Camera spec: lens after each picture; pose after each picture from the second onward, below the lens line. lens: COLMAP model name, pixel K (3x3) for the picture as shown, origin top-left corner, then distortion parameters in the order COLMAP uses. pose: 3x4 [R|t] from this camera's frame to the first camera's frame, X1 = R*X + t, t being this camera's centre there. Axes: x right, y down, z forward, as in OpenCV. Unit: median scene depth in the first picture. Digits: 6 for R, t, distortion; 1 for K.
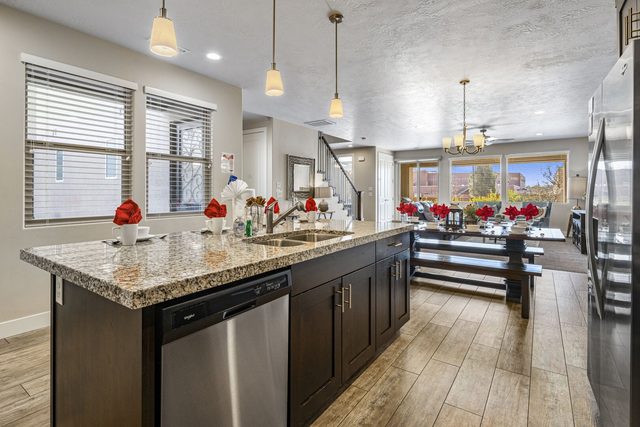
lens RADIAL K [[315.3, 0, 311.5], [0, 315.3, 193.2], [0, 0, 1]] dist [-0.008861, 0.003564]
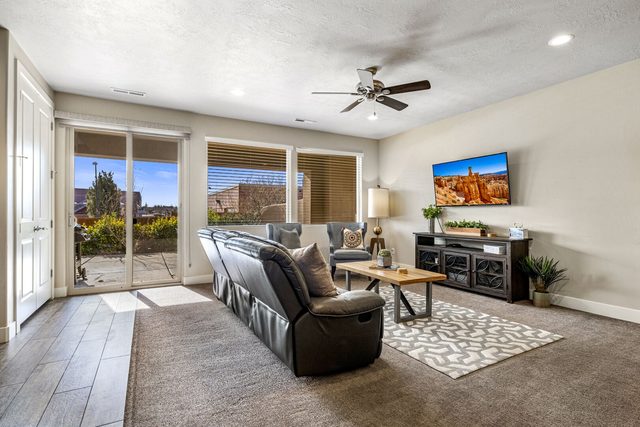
lens RADIAL K [[315.3, 0, 318.8], [0, 315.3, 212.5], [0, 0, 1]] dist [-0.008861, 0.003564]
pose [[0.428883, 0.003295, 0.903354, 0.083153], [-0.001716, 0.999995, -0.002833, 0.007581], [-0.903358, -0.000335, 0.428887, 0.688022]]
